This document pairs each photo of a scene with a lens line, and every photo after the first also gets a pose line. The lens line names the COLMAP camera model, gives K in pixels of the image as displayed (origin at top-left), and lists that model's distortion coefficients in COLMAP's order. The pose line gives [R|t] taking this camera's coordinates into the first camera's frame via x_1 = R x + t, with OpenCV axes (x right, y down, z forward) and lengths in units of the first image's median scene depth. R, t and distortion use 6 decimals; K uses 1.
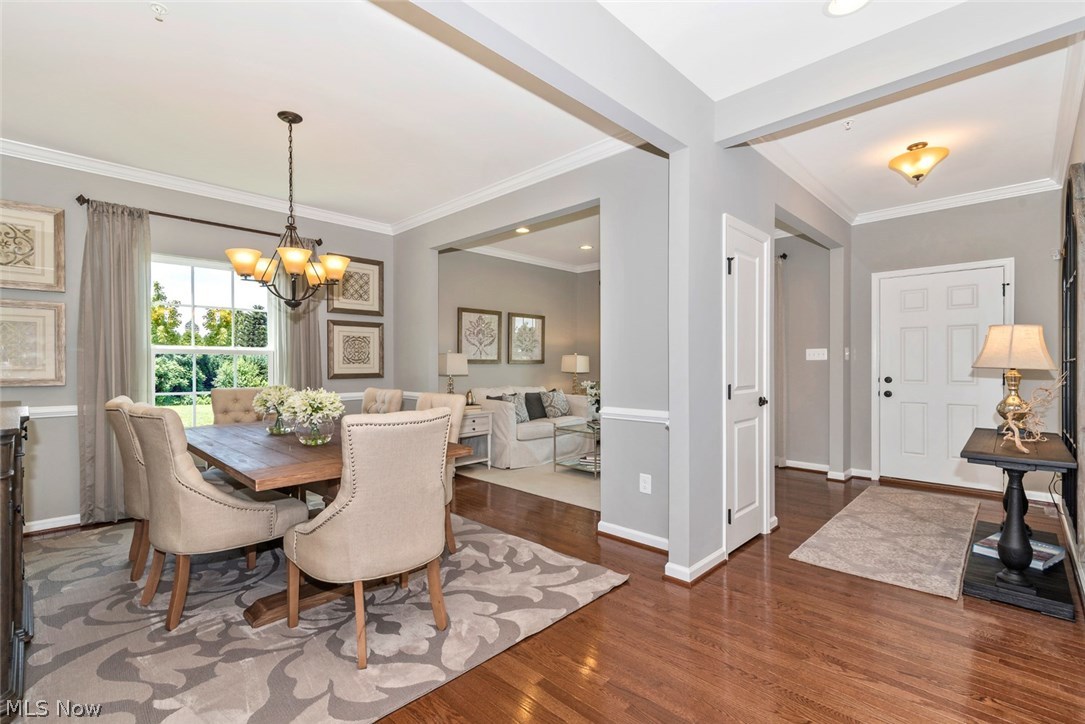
lens RADIAL K [[488.2, 0, 548.0], [0, 488.2, 366.5], [0, 0, 1]] dist [0.000901, -0.000032]
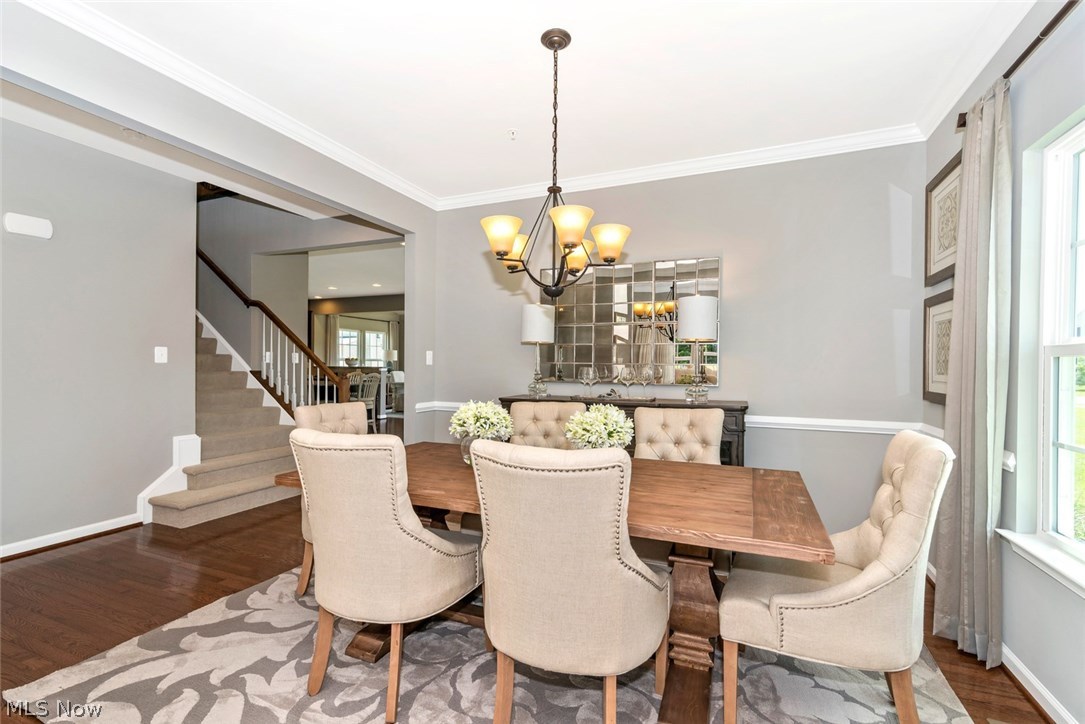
lens RADIAL K [[488.2, 0, 539.9], [0, 488.2, 366.5], [0, 0, 1]] dist [0.000901, -0.000032]
pose [[-0.935461, -0.006124, -0.353378, -0.119362], [-0.009380, 0.999928, 0.007501, -0.008976], [0.353306, 0.010332, -0.935451, 0.822511]]
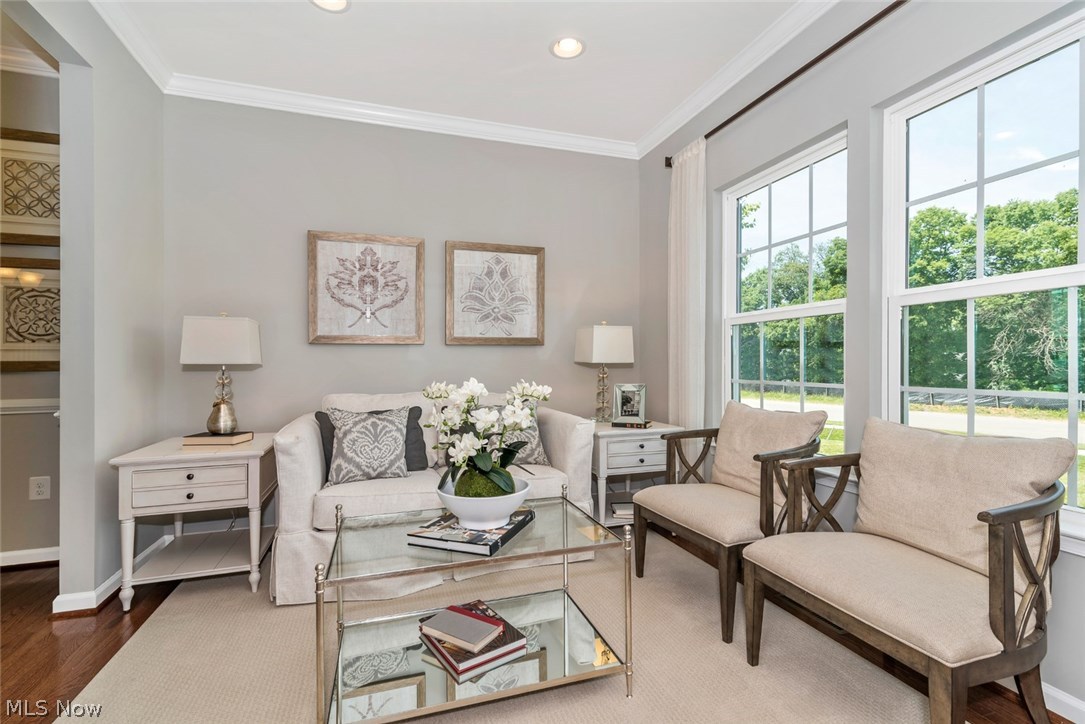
lens RADIAL K [[488.2, 0, 543.2], [0, 488.2, 361.0], [0, 0, 1]] dist [0.000901, -0.000032]
pose [[0.885233, -0.007442, -0.465089, 0.259779], [0.002470, 0.999933, -0.011298, 0.017905], [0.465142, 0.008853, 0.885192, 0.662448]]
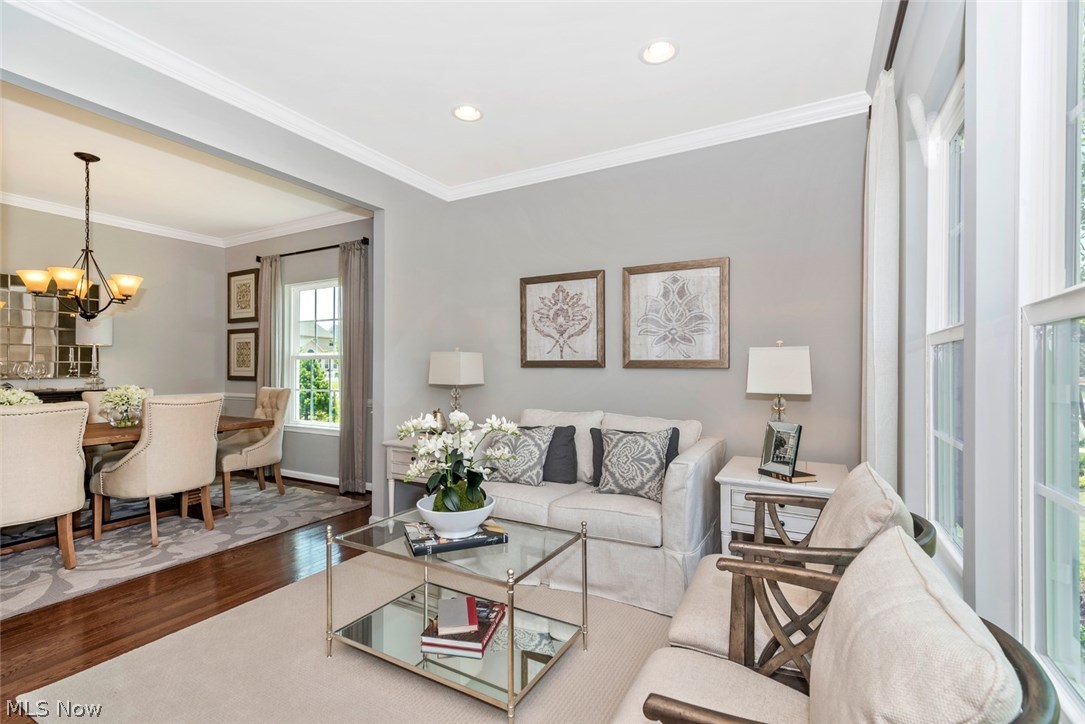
lens RADIAL K [[488.2, 0, 537.2], [0, 488.2, 363.0], [0, 0, 1]] dist [0.000901, -0.000032]
pose [[0.256232, -0.008691, -0.966576, 0.429558], [-0.009037, 0.999894, -0.011386, -0.004740], [0.966573, 0.011652, 0.256127, 0.850344]]
